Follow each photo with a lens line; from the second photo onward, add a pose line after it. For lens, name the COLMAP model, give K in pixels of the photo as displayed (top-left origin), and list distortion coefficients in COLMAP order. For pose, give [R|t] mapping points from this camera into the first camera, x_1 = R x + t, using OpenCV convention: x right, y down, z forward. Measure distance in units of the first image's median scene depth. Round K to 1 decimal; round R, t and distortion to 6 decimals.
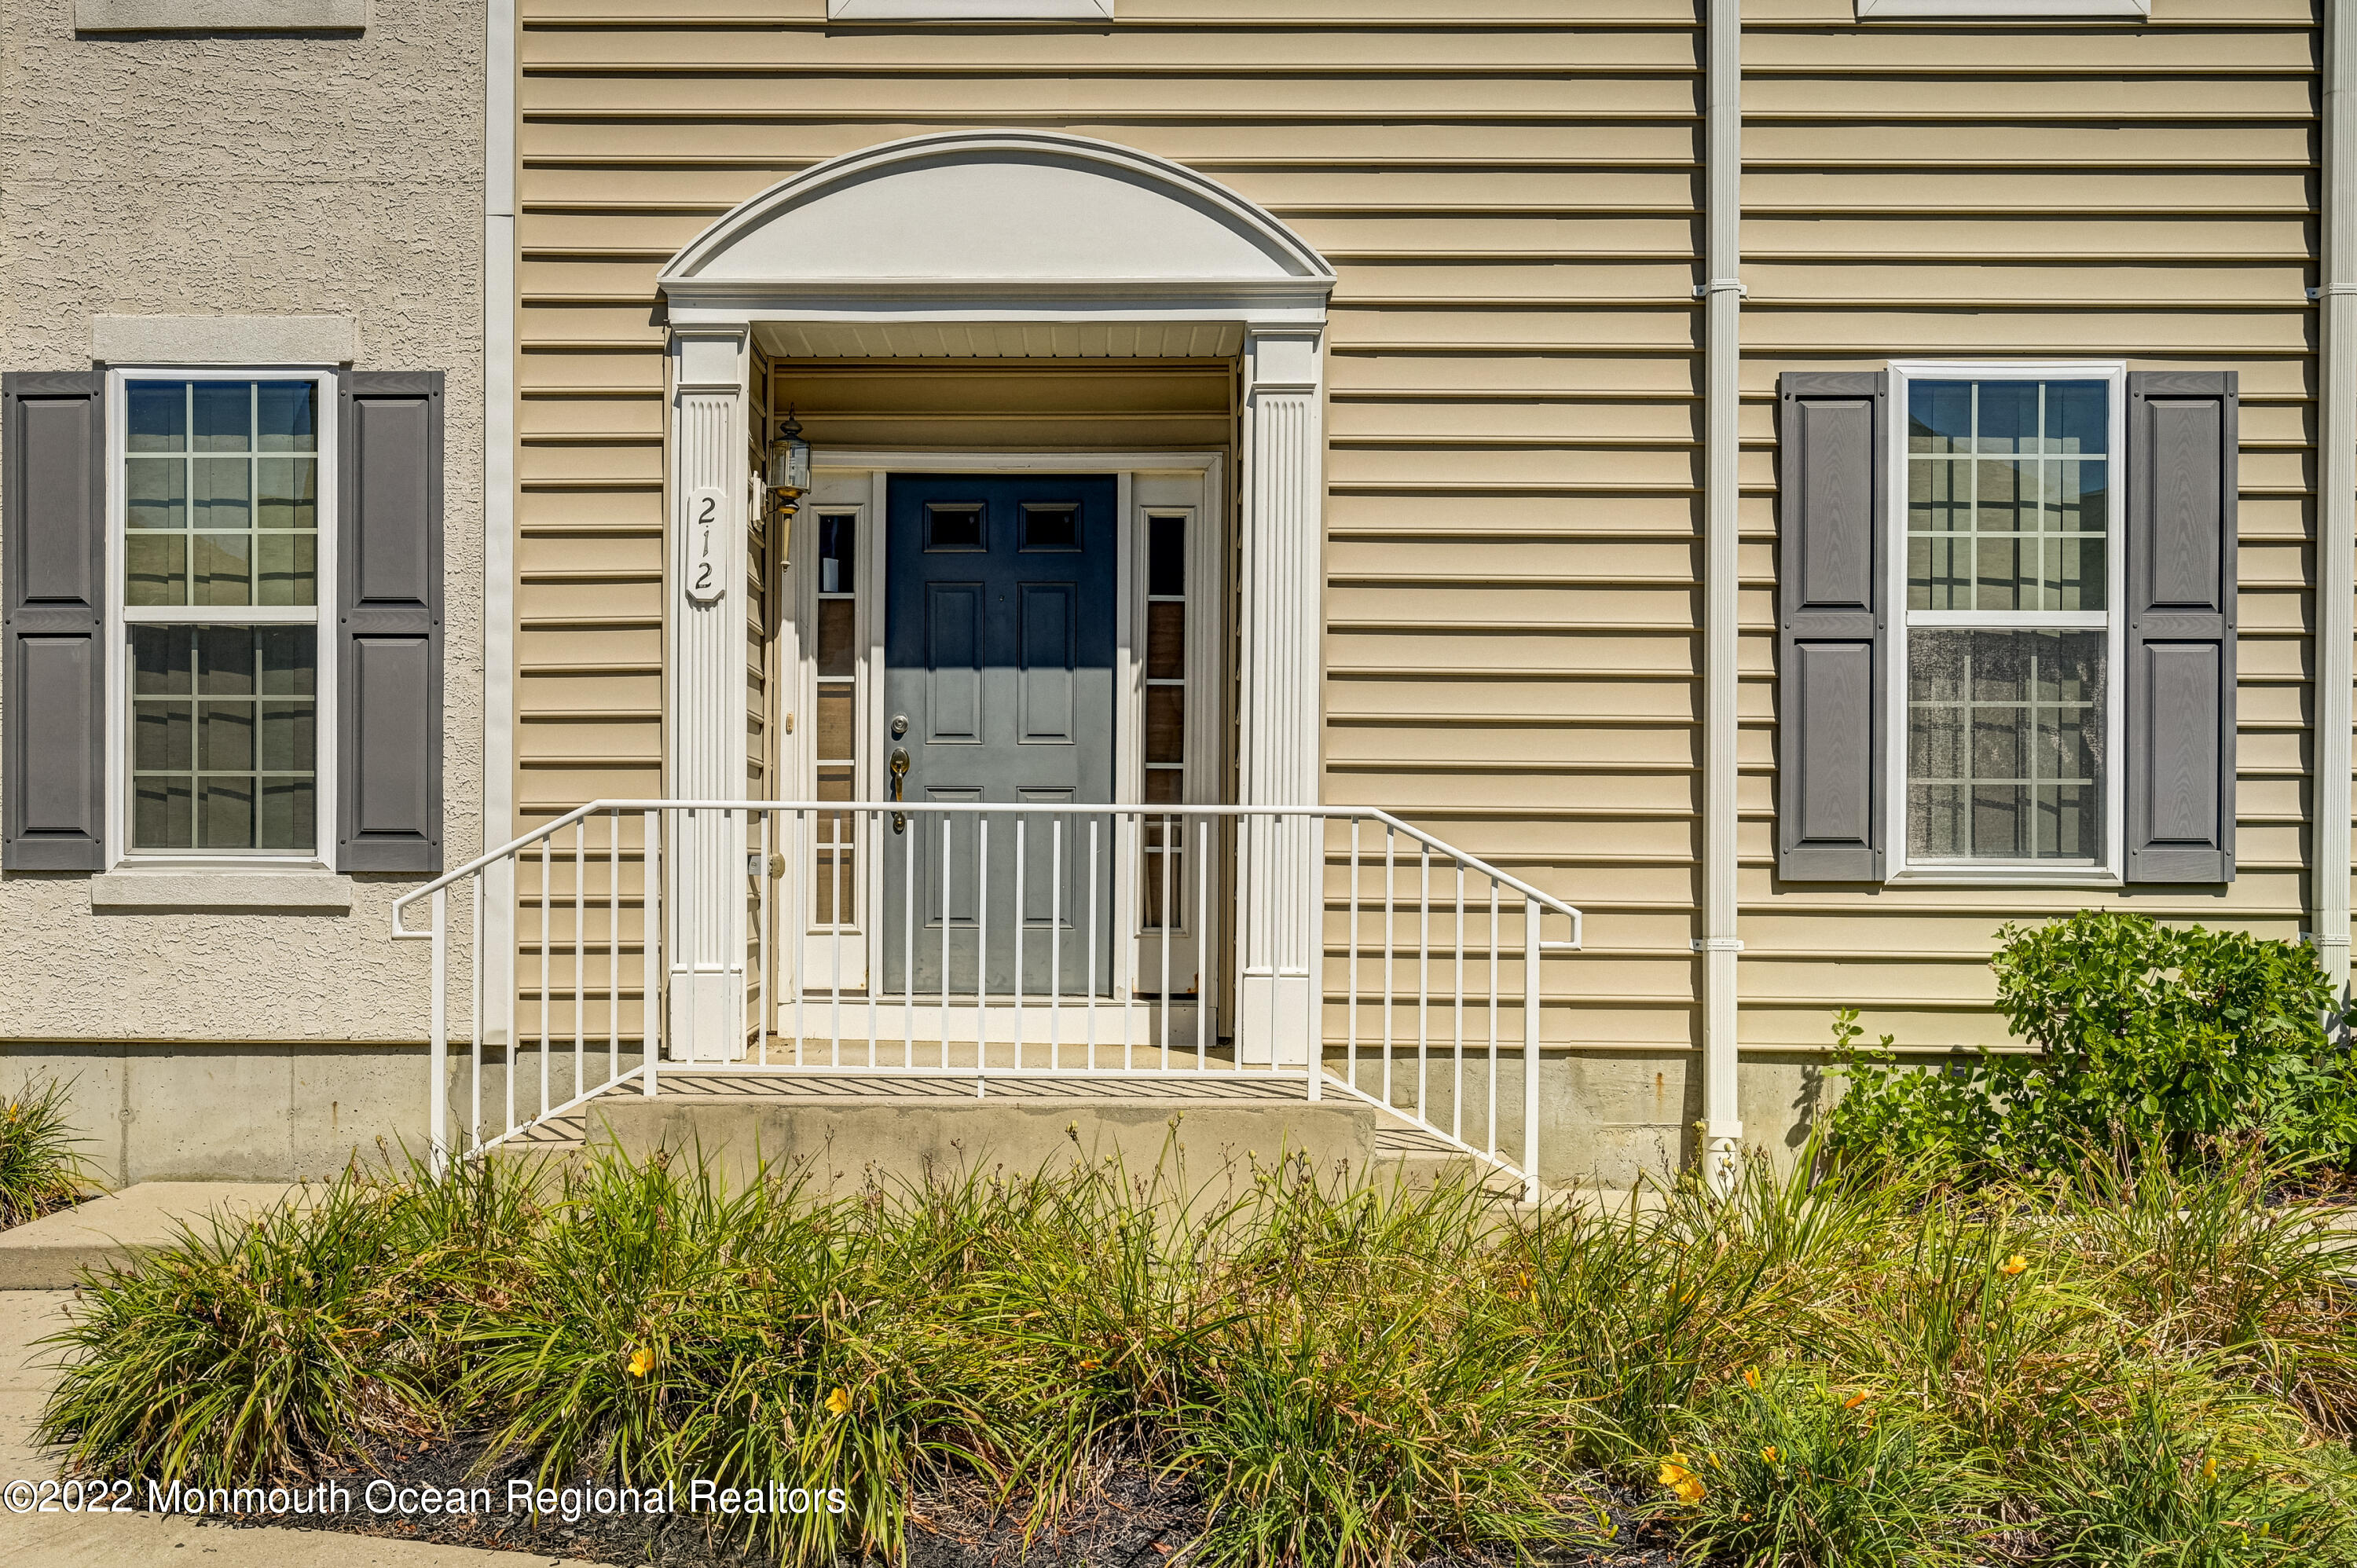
lens RADIAL K [[3953.4, 0, 1178.5], [0, 3953.4, 784.0], [0, 0, 1]] dist [-0.002024, -0.011933]
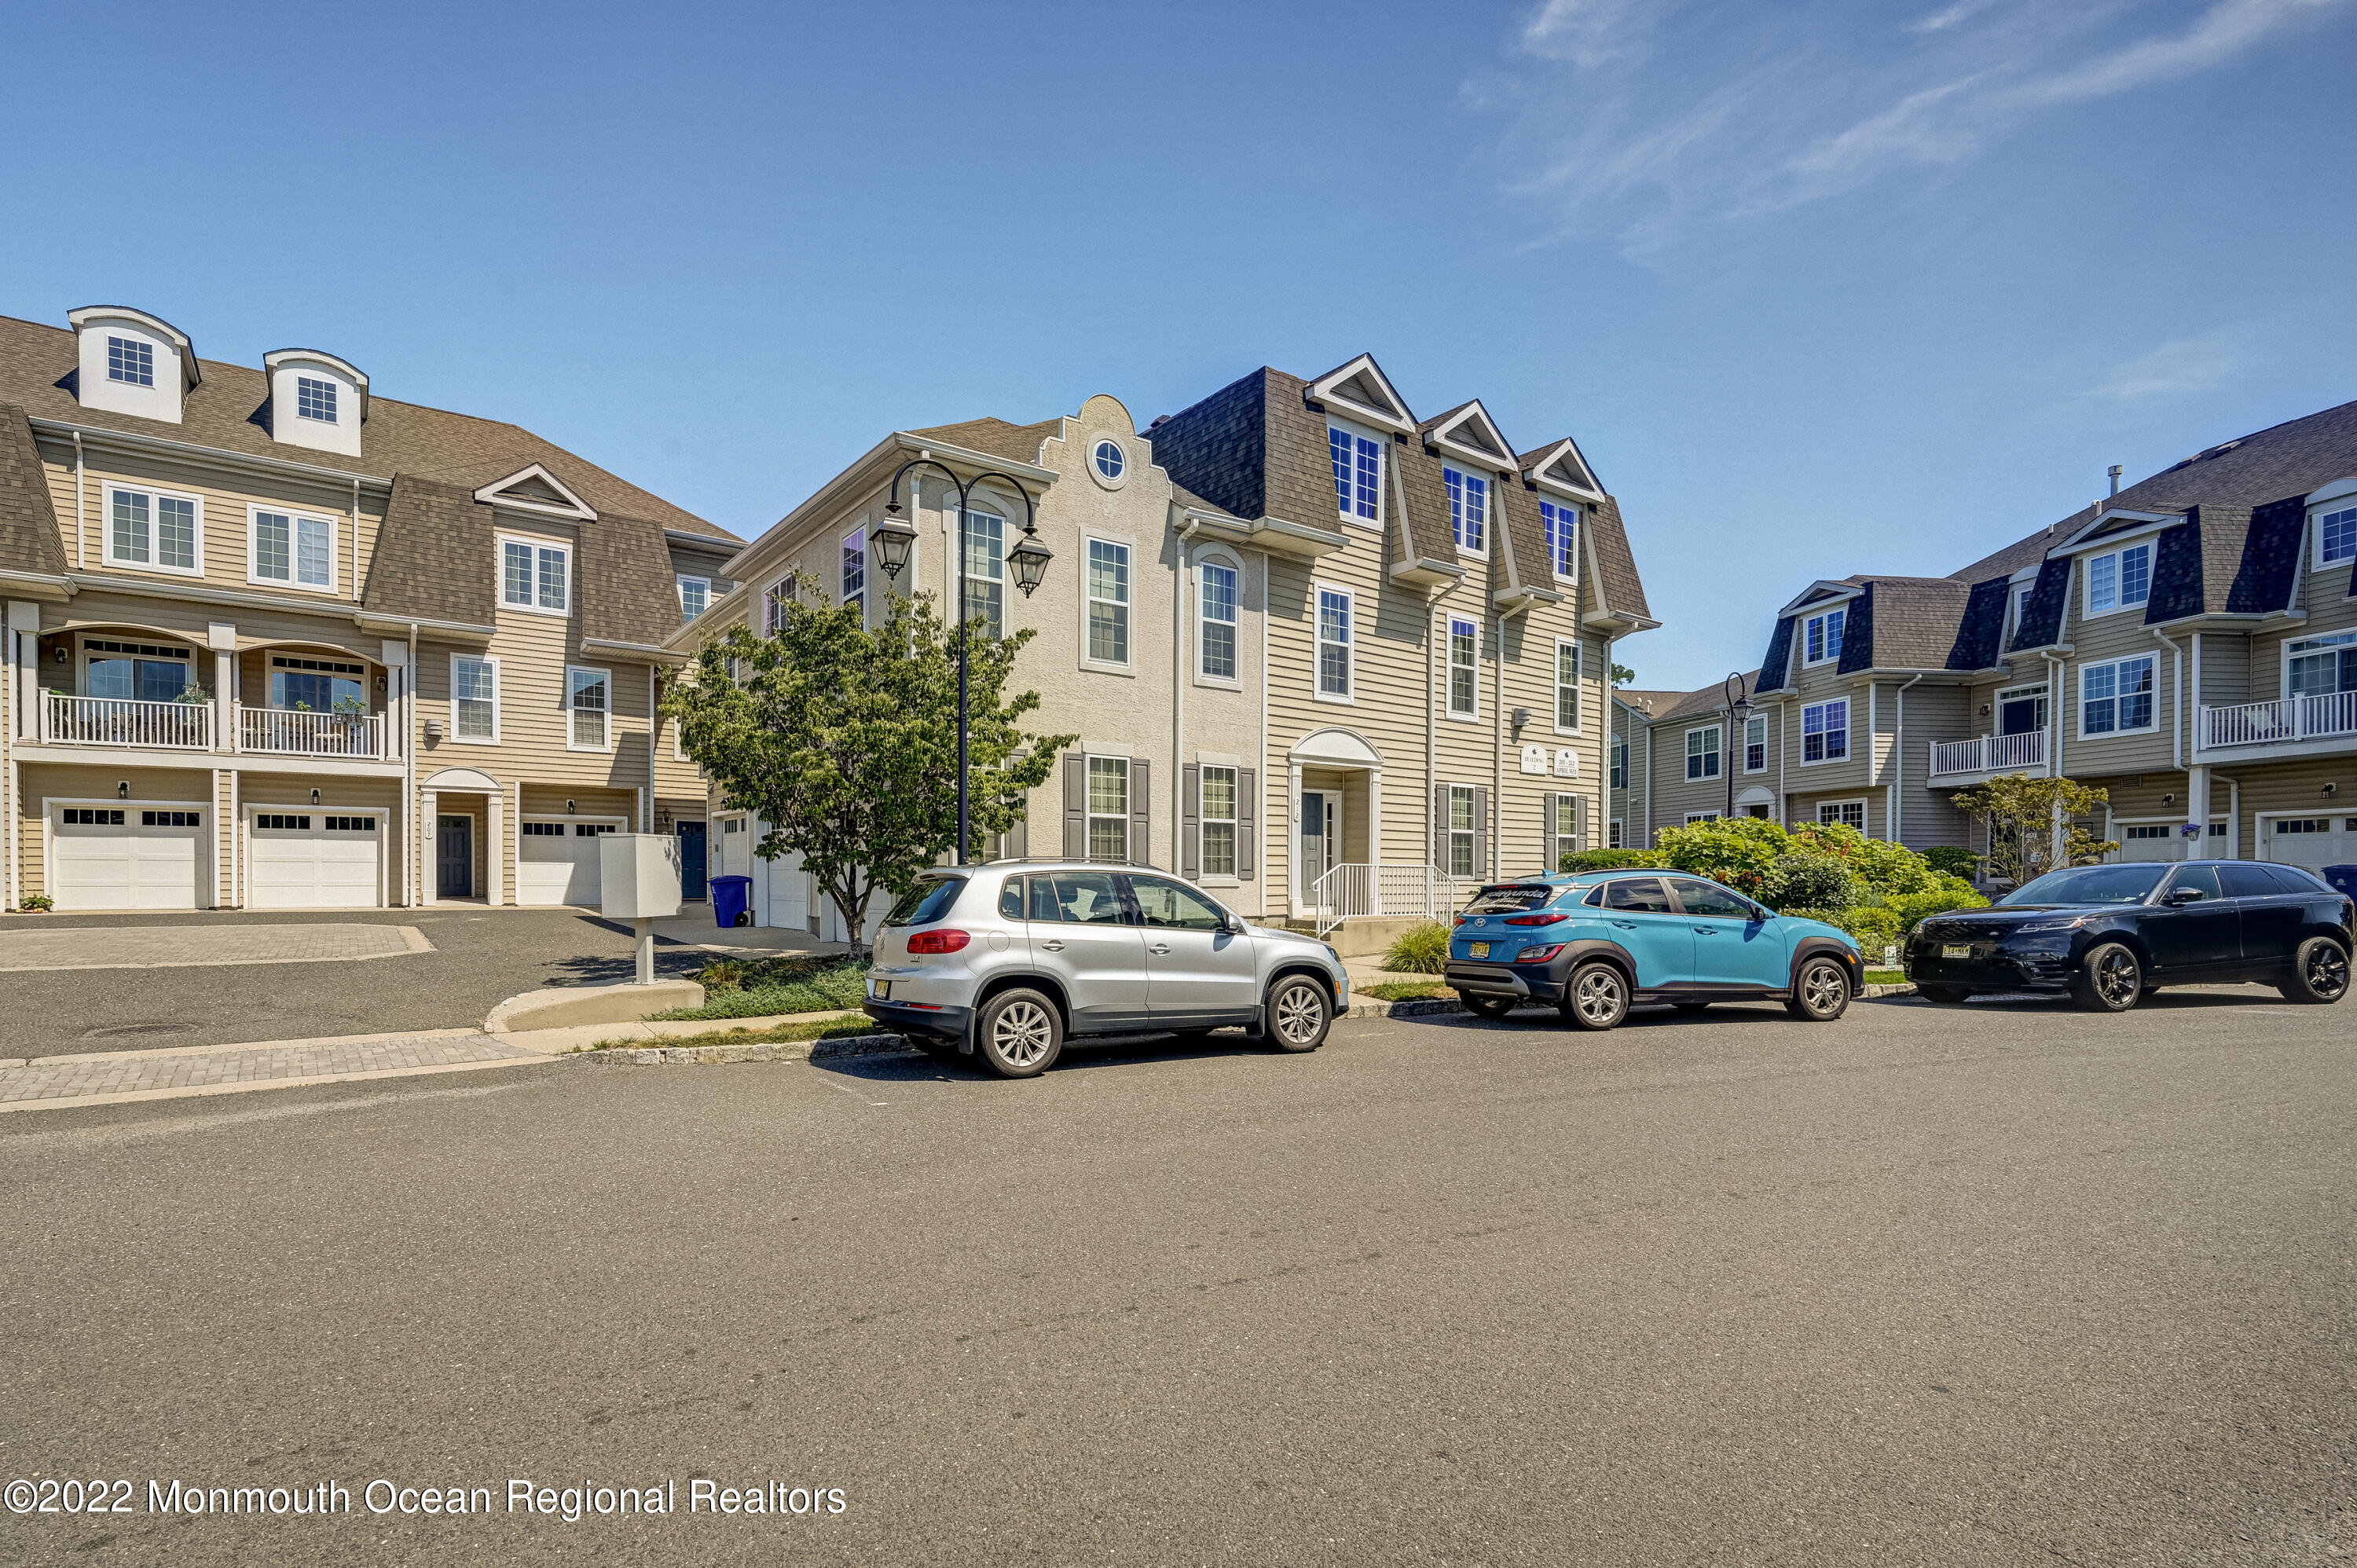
lens RADIAL K [[1132.0, 0, 1175.8], [0, 1132.0, 888.4], [0, 0, 1]] dist [-0.000683, 0.000149]
pose [[0.756559, -0.010651, 0.653838, -1.111117], [-0.013667, 0.999391, 0.032094, -0.007156], [-0.653782, -0.033217, 0.755953, 0.069084]]
